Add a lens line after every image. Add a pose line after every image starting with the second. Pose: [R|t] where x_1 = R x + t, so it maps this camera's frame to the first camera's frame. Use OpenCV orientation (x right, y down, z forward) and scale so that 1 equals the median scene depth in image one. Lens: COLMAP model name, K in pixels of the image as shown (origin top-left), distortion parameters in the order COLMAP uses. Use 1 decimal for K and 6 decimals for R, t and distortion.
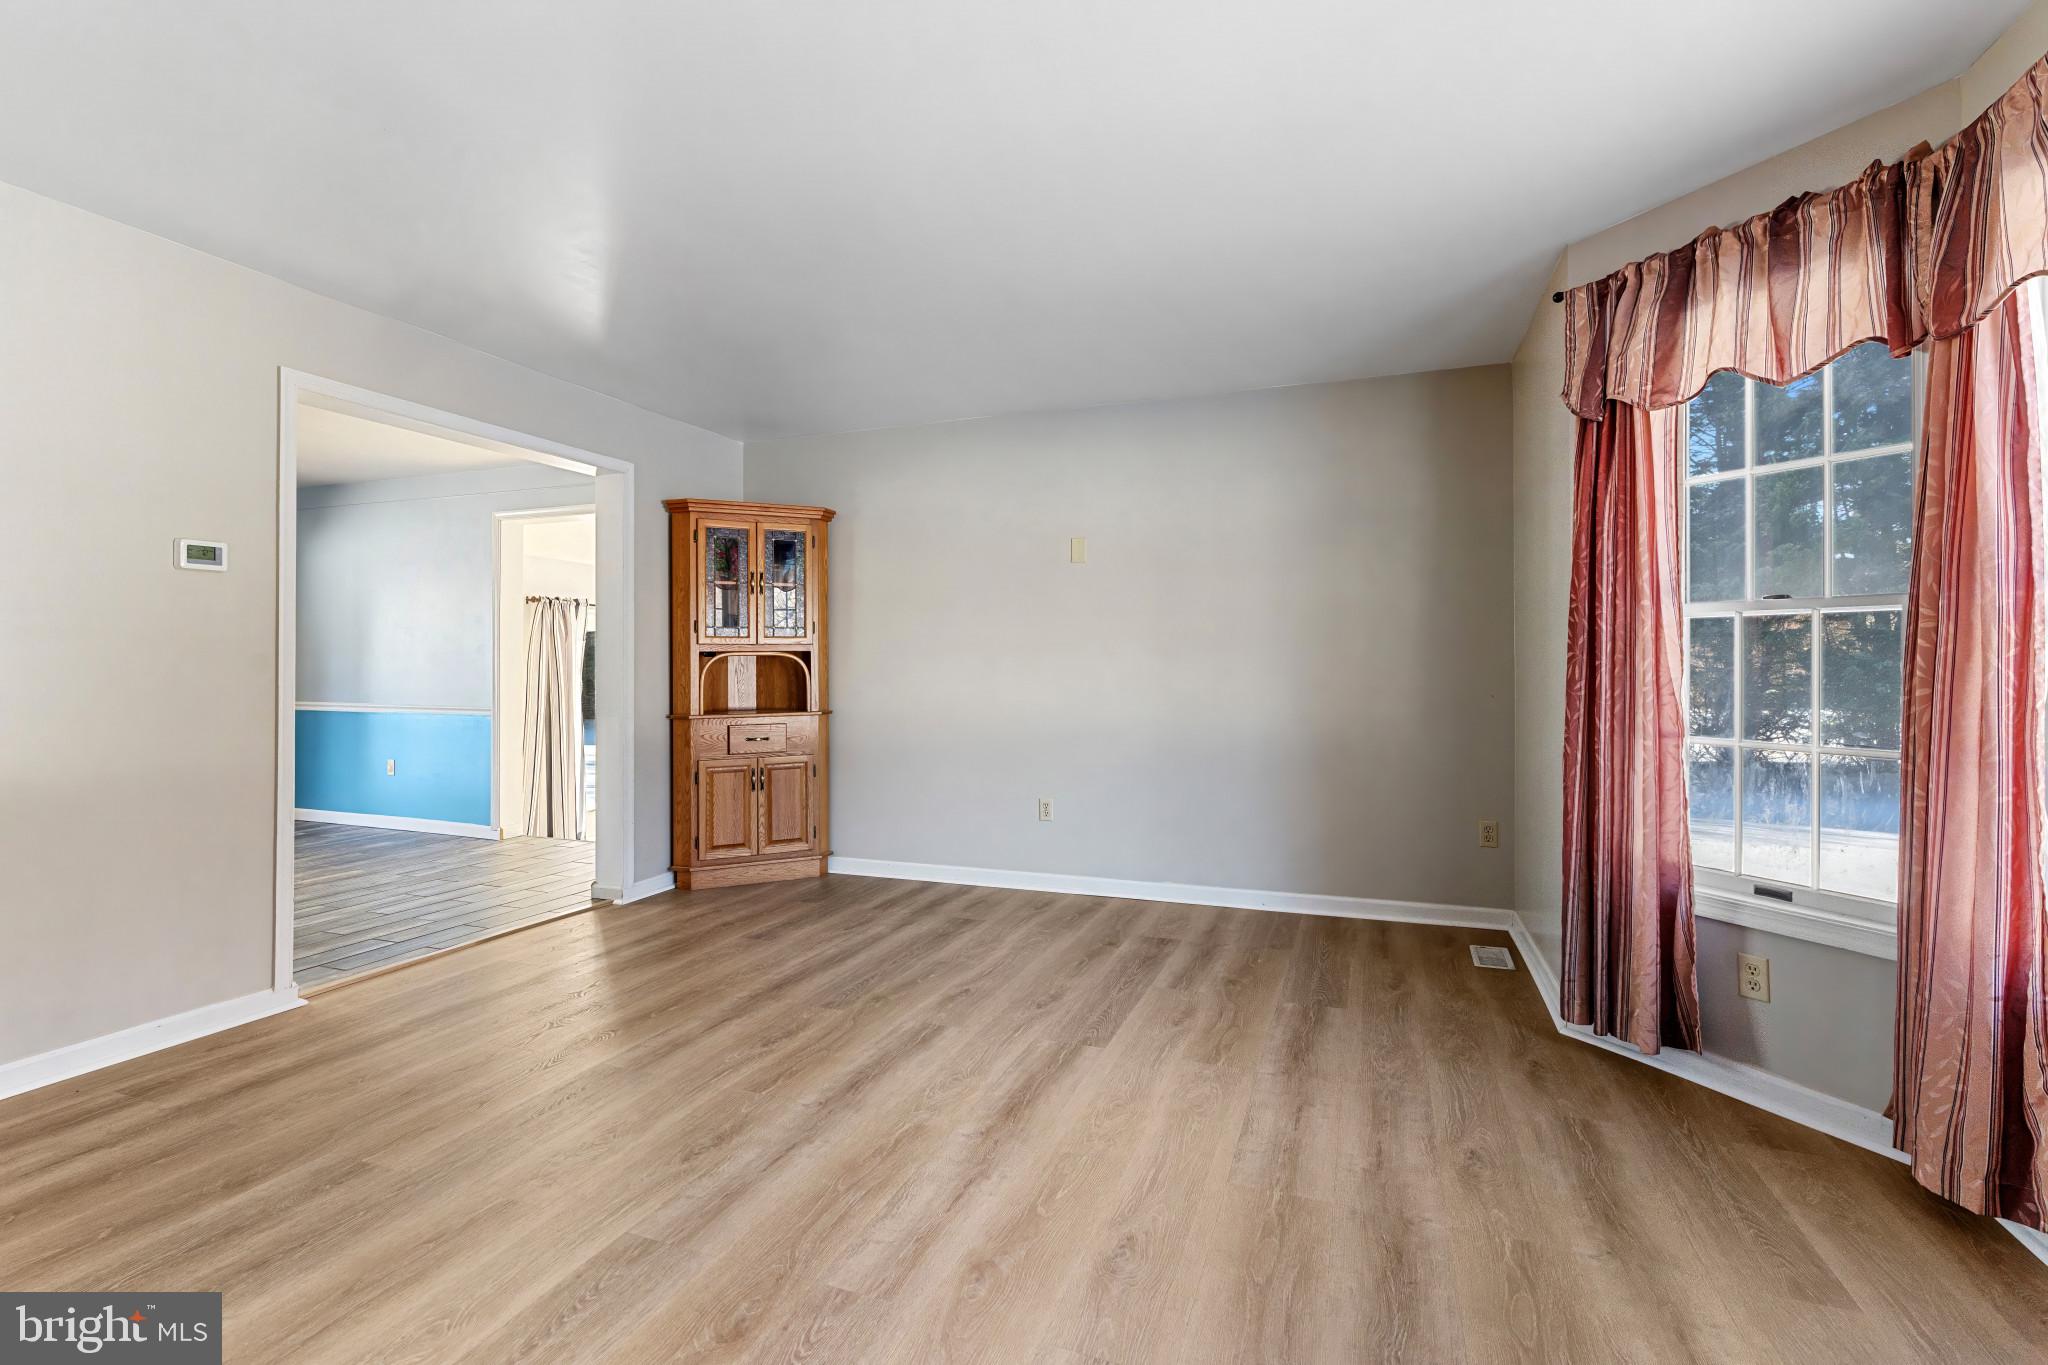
lens RADIAL K [[939.2, 0, 1022.4], [0, 939.2, 682.5], [0, 0, 1]] dist [0.001389, 0.000173]
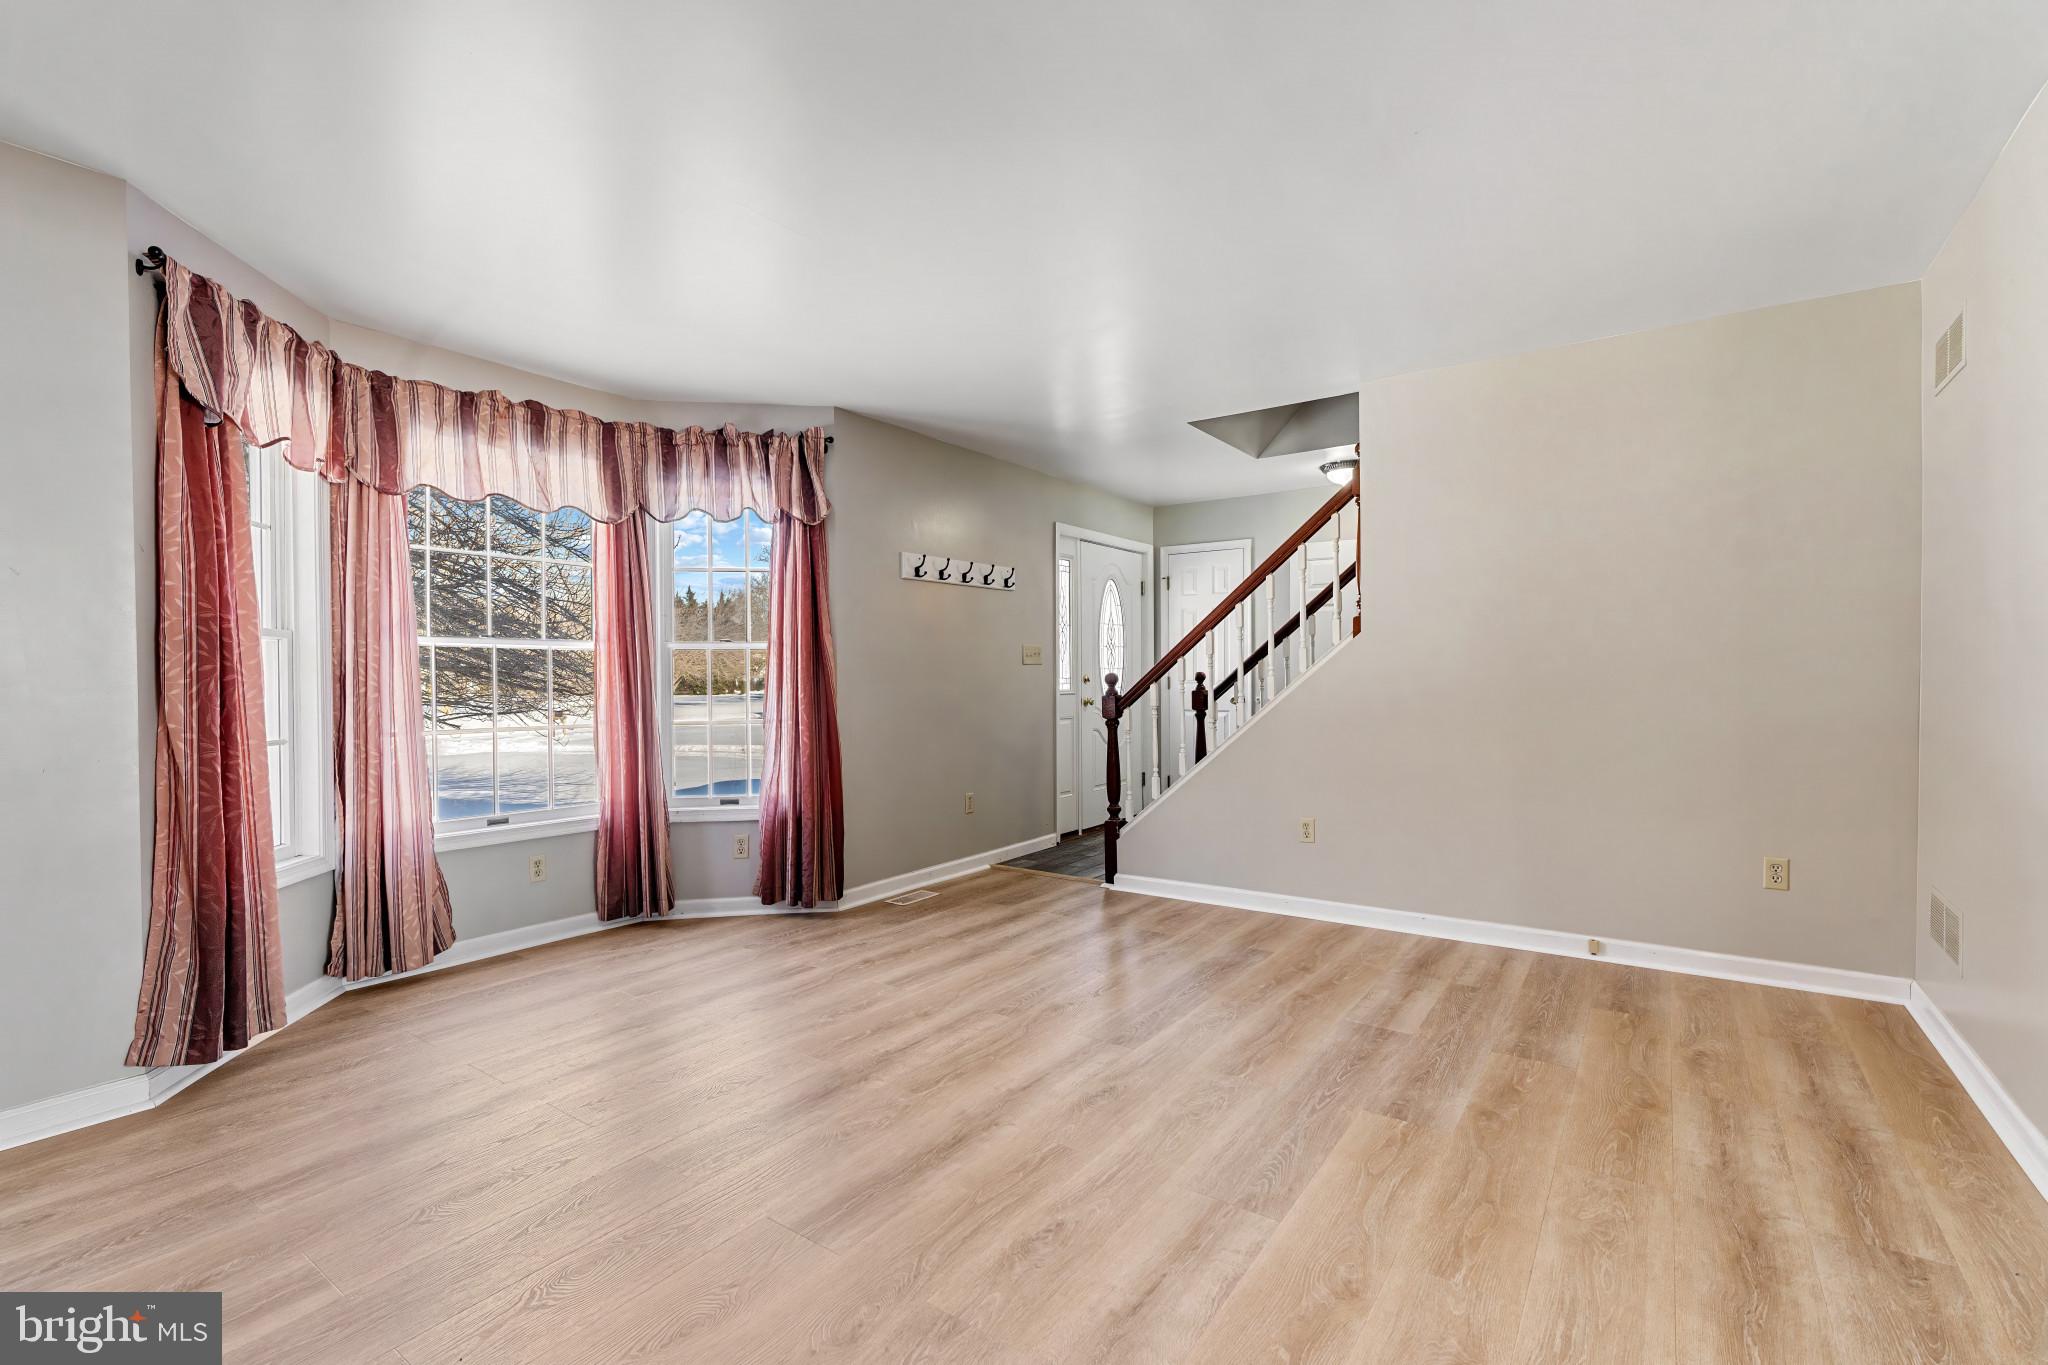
lens RADIAL K [[921.1, 0, 1019.7], [0, 921.1, 685.1], [0, 0, 1]] dist [-0.004110, -0.000162]
pose [[-0.966451, 0.004638, 0.256808, -0.441788], [0.011081, 0.999659, 0.023646, -0.024445], [-0.256610, 0.025698, -0.966173, 1.733050]]
